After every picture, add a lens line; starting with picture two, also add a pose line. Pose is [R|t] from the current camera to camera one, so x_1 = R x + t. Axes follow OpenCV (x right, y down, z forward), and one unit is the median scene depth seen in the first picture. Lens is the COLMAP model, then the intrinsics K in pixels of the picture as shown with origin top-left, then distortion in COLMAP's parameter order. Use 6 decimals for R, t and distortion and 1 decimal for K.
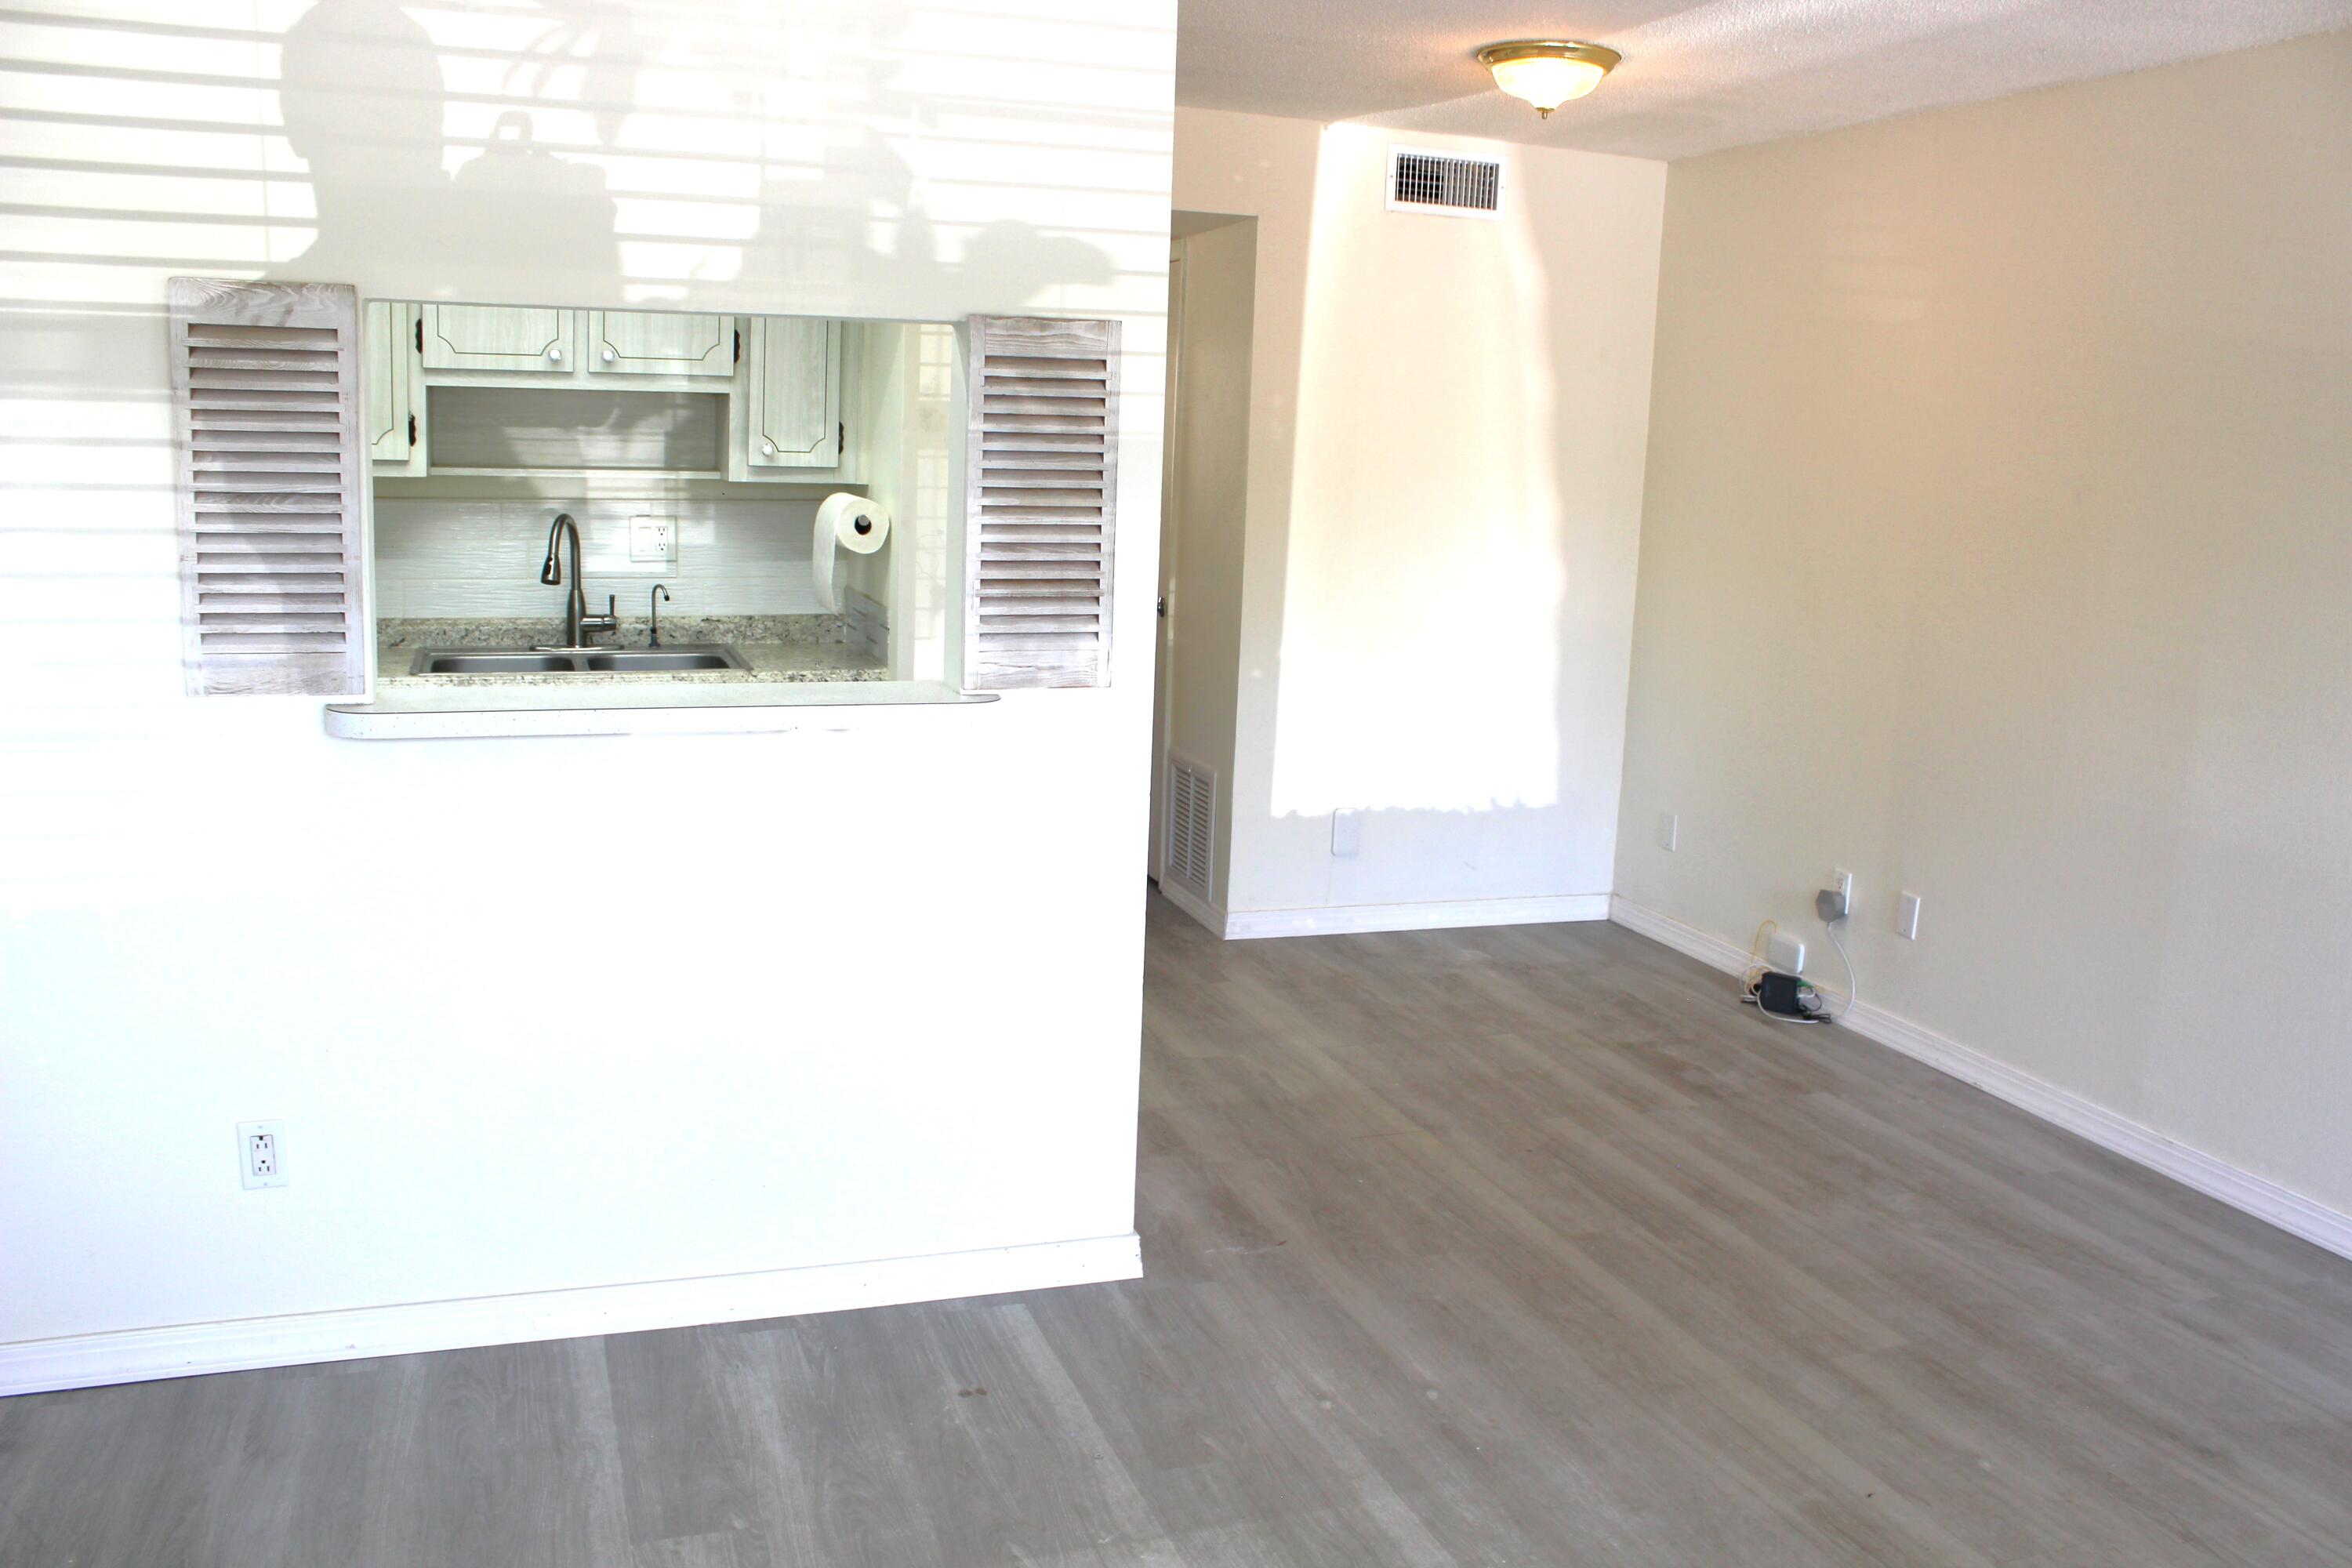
lens RADIAL K [[1946.2, 0, 1174.9], [0, 1946.2, 784.3], [0, 0, 1]] dist [-0.158846, 0.129421]
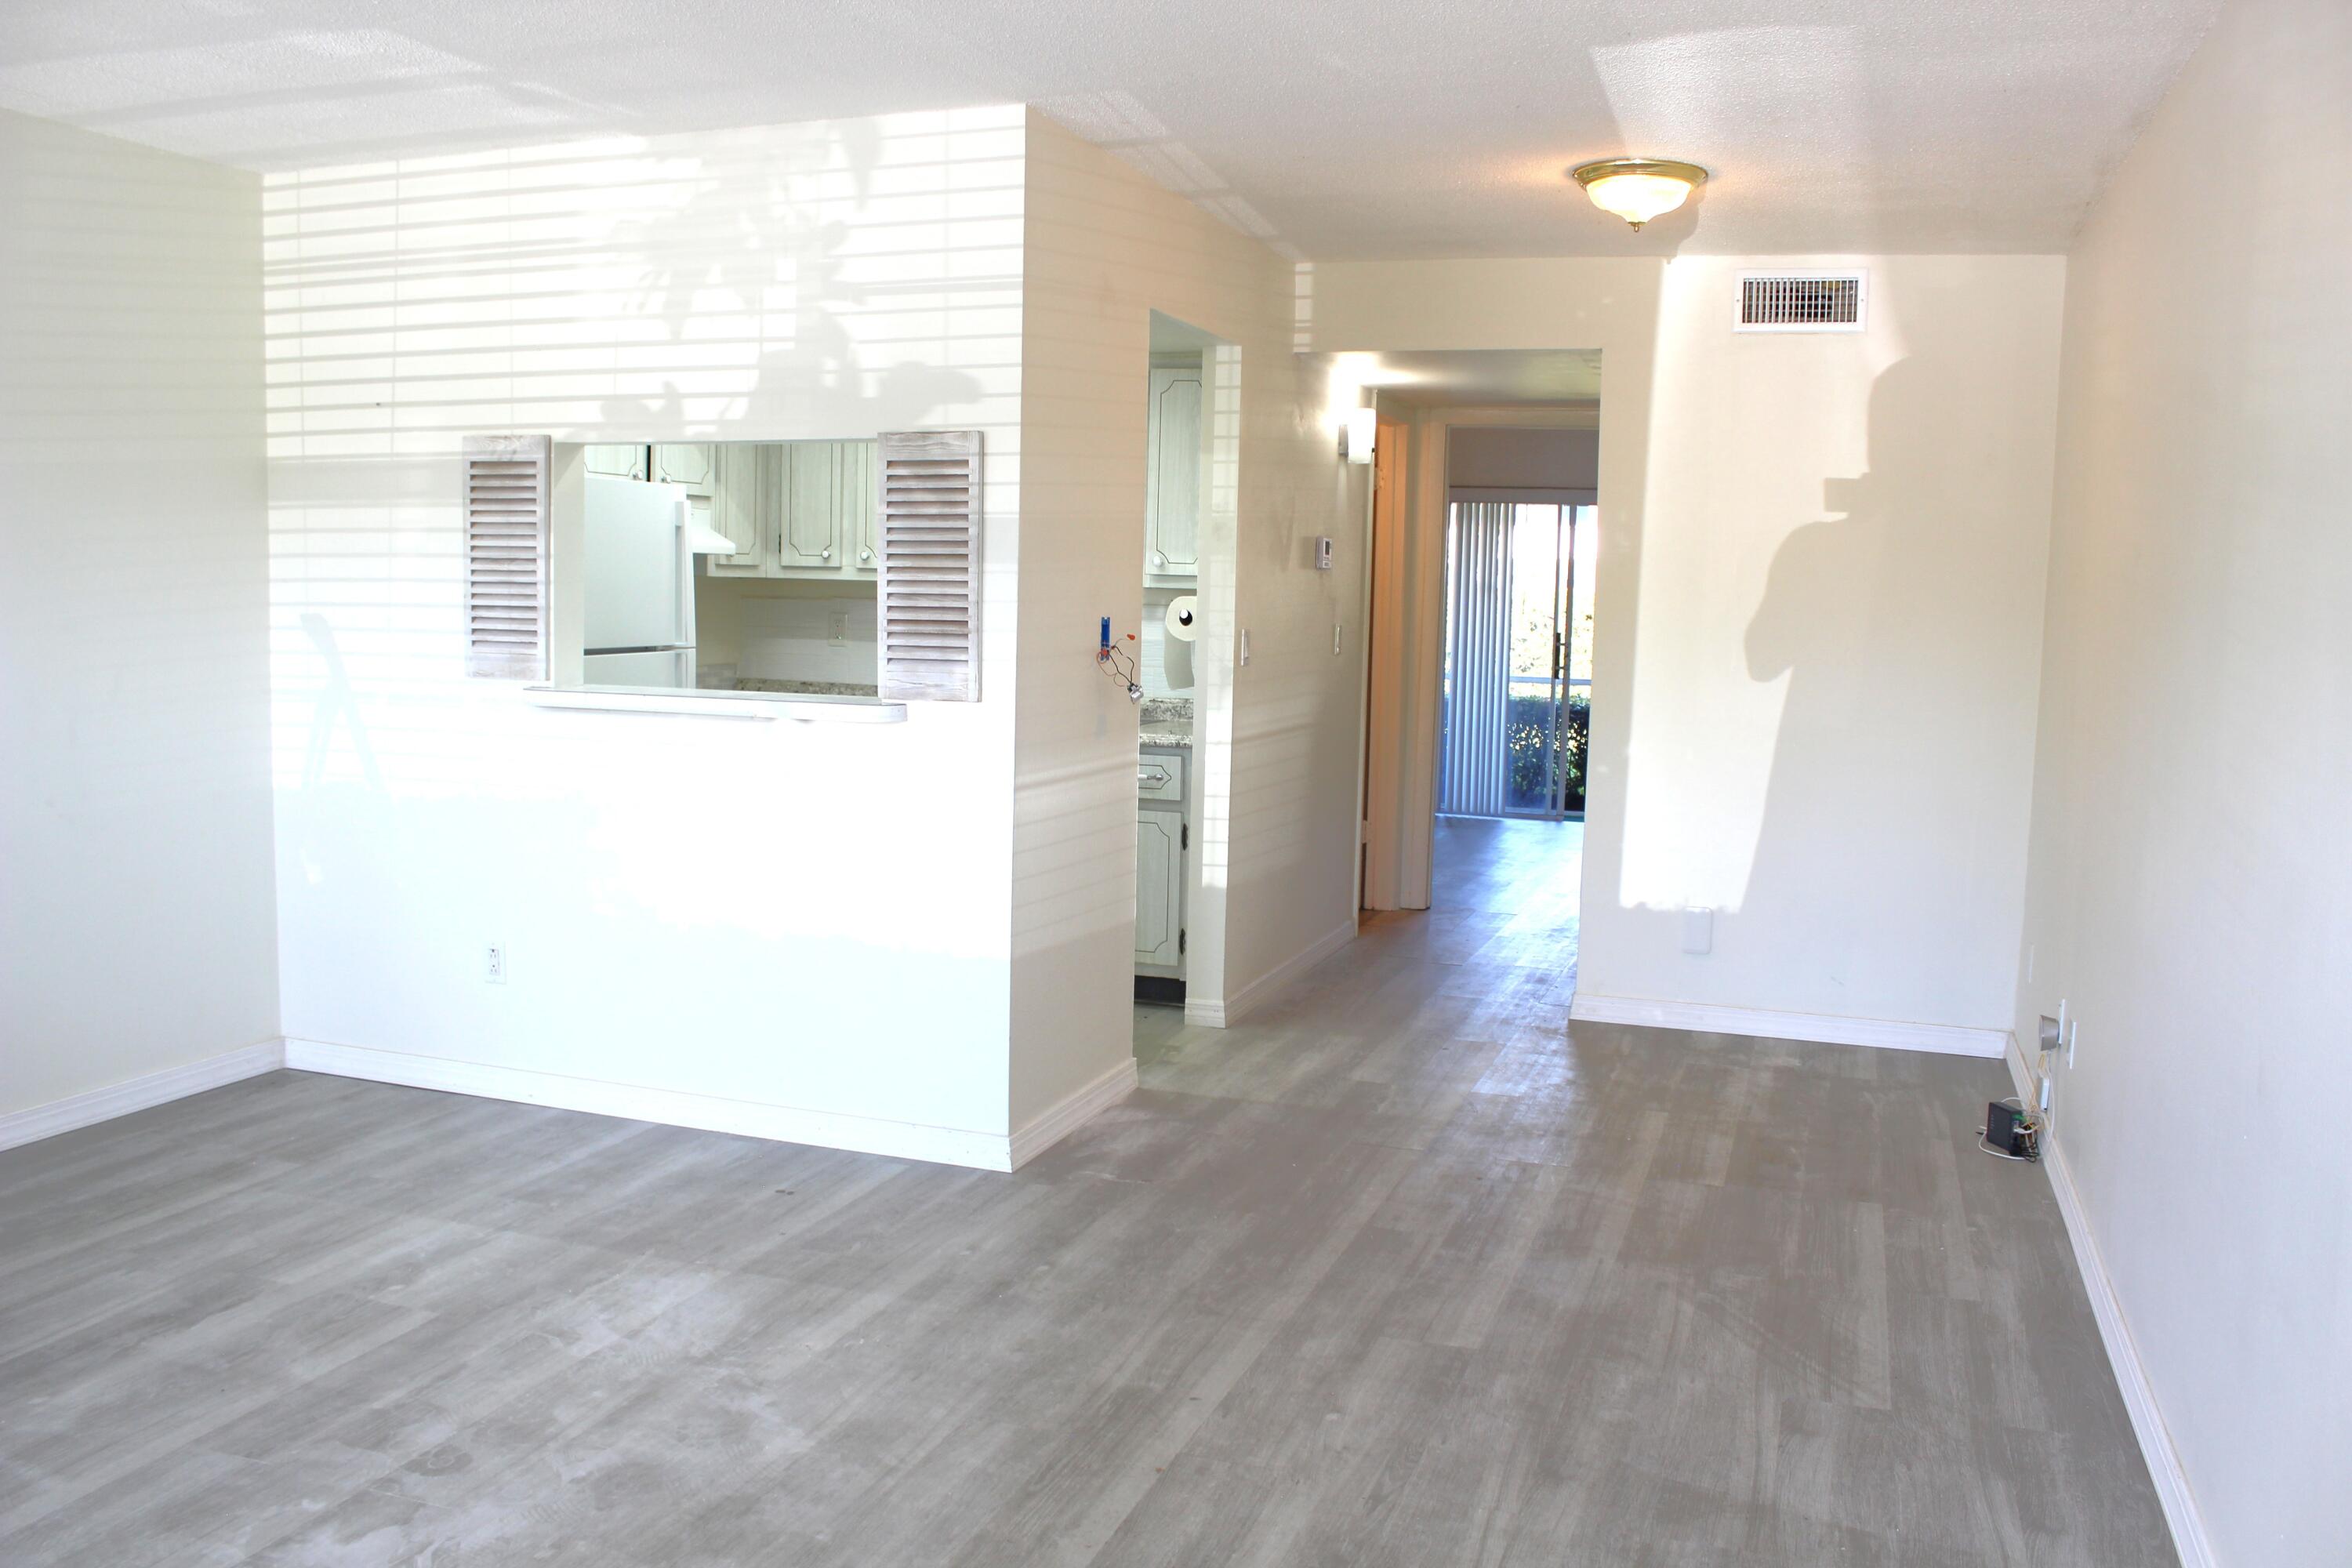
lens RADIAL K [[1946.2, 0, 1184.0], [0, 1946.2, 788.4], [0, 0, 1]] dist [-0.158846, 0.129421]
pose [[0.781507, 0.048293, -0.622025, 0.636339], [-0.109175, 0.992202, -0.060133, 0.051546], [0.614270, 0.114904, 0.780685, 0.035362]]
